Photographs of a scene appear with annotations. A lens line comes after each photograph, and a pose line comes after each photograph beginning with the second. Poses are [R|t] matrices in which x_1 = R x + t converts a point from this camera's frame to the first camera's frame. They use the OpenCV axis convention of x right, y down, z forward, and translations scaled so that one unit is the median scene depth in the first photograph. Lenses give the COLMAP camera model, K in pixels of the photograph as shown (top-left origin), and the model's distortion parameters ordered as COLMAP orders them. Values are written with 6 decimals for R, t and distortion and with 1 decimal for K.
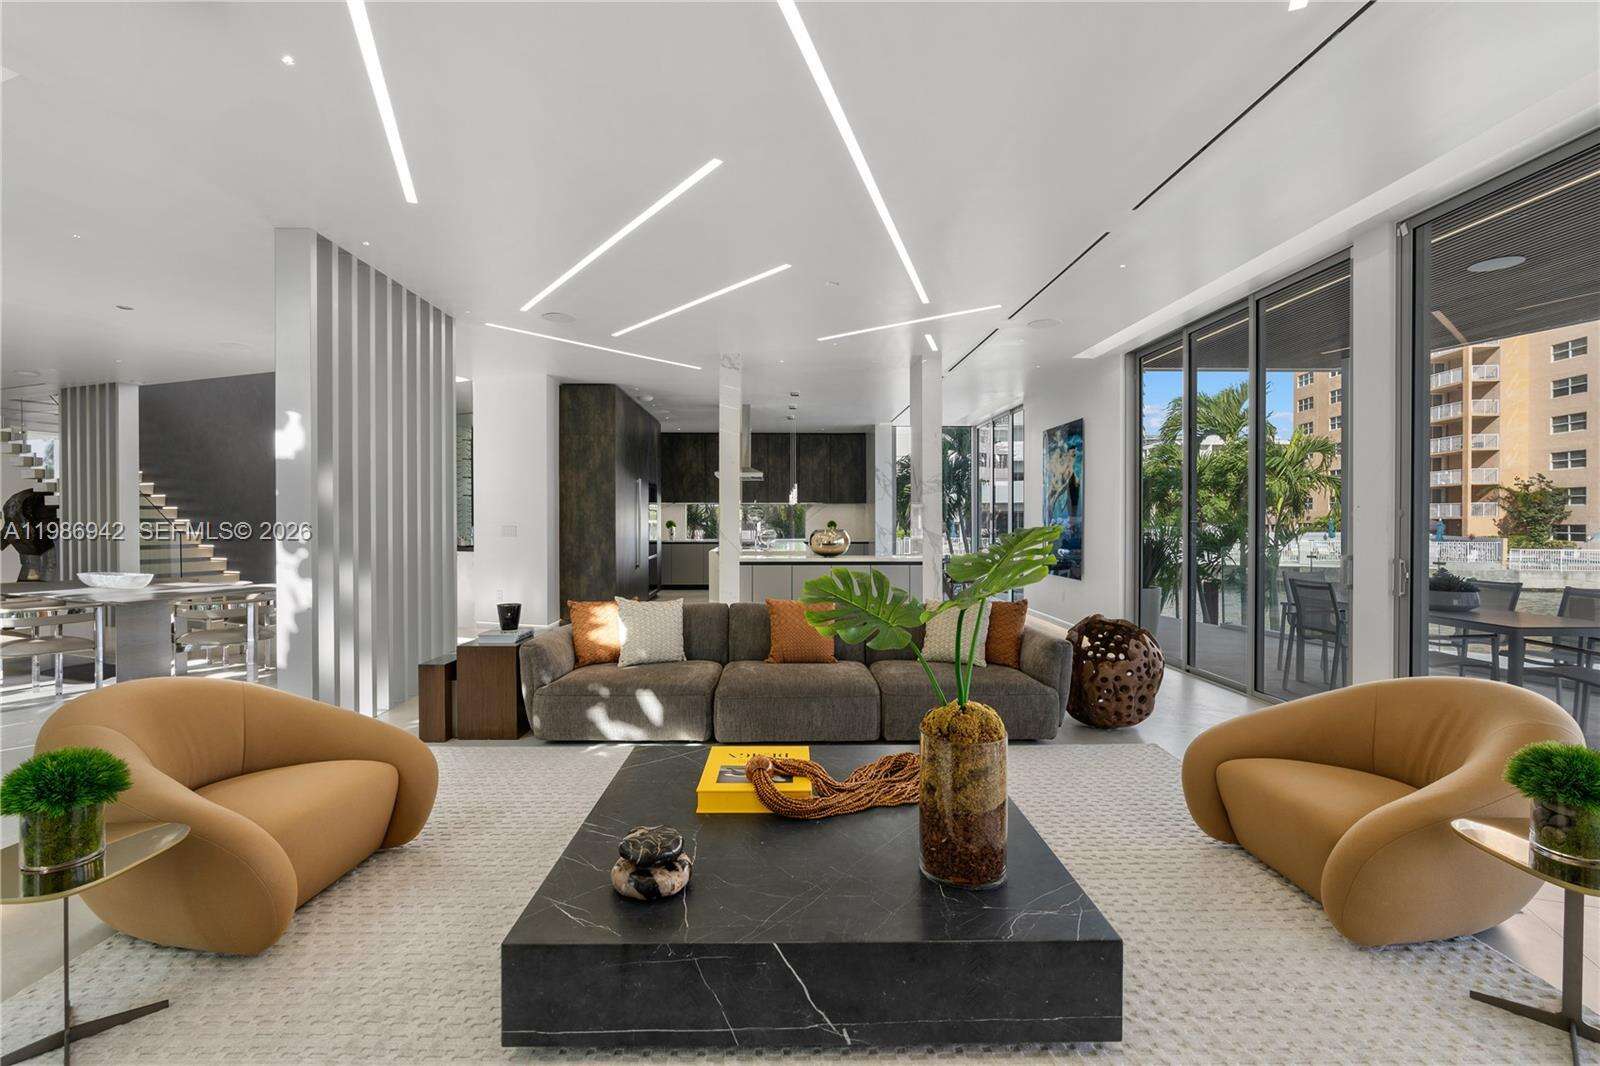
lens RADIAL K [[726.8, 0, 788.0], [0, 726.8, 528.4], [0, 0, 1]] dist [-0.082091, 0.024500]
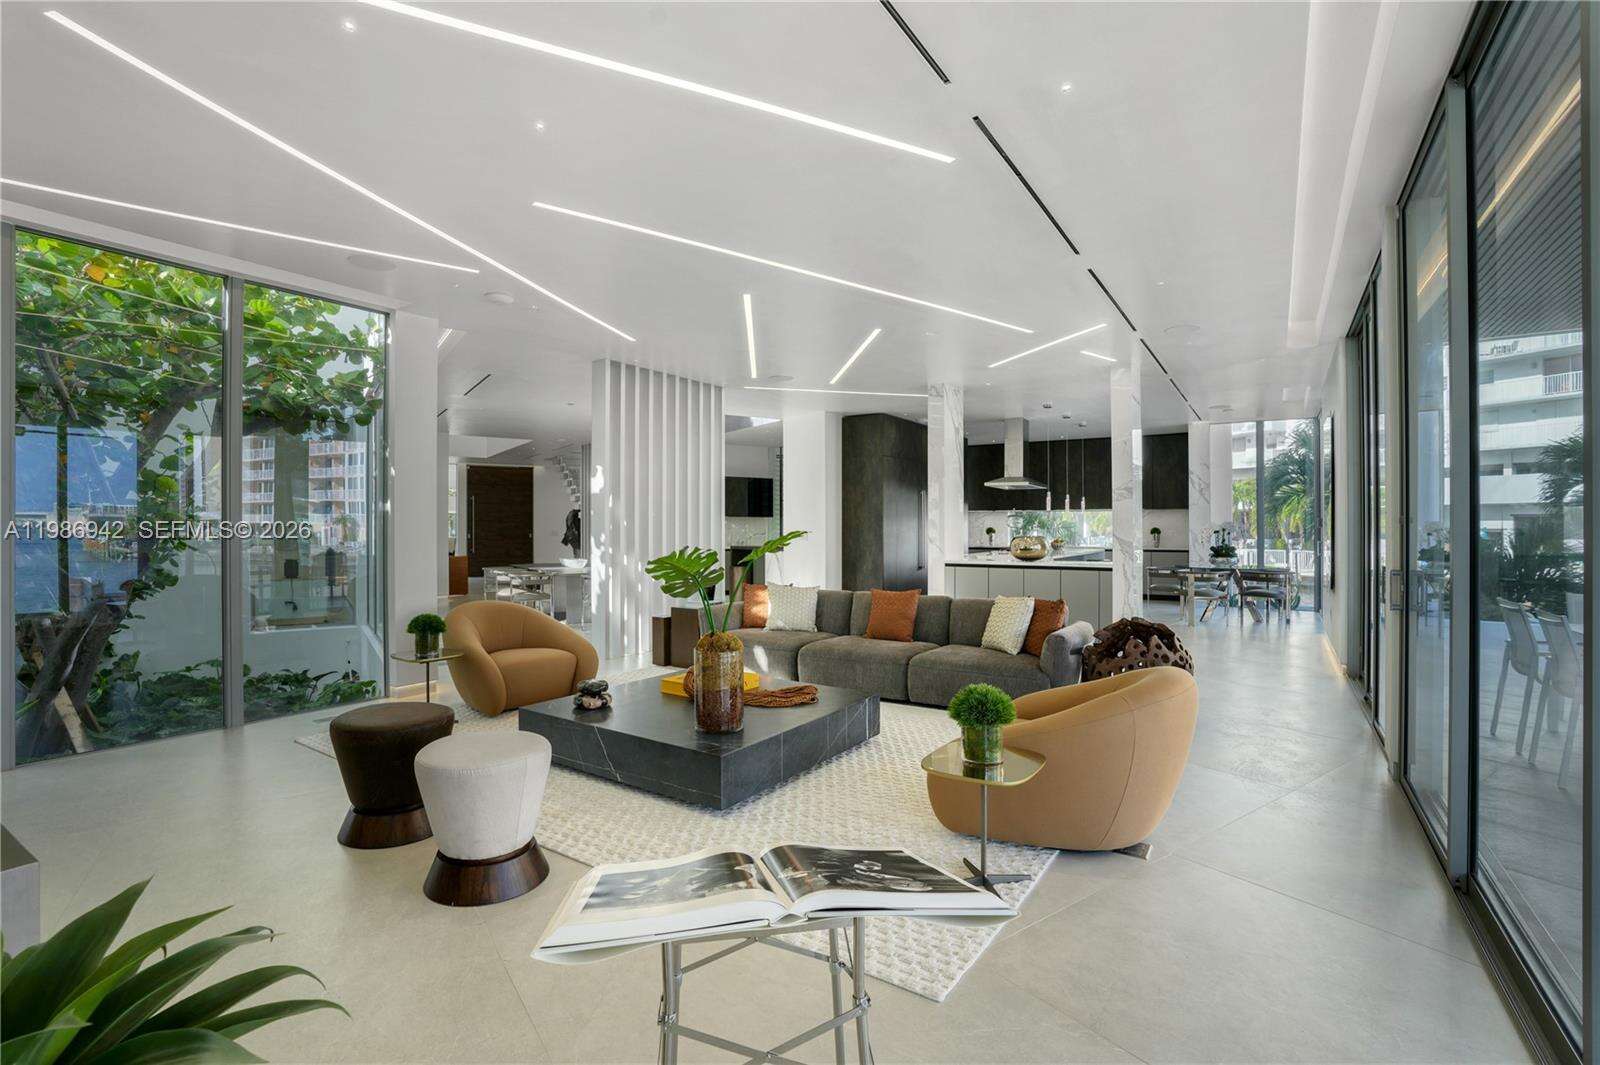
lens RADIAL K [[726.8, 0, 788.0], [0, 726.8, 527.9], [0, 0, 1]] dist [-0.082091, 0.024500]
pose [[0.804992, -0.001792, -0.593283, 0.663729], [-0.003152, 0.999968, -0.007298, -0.002980], [0.593277, 0.007744, 0.804961, -0.143020]]
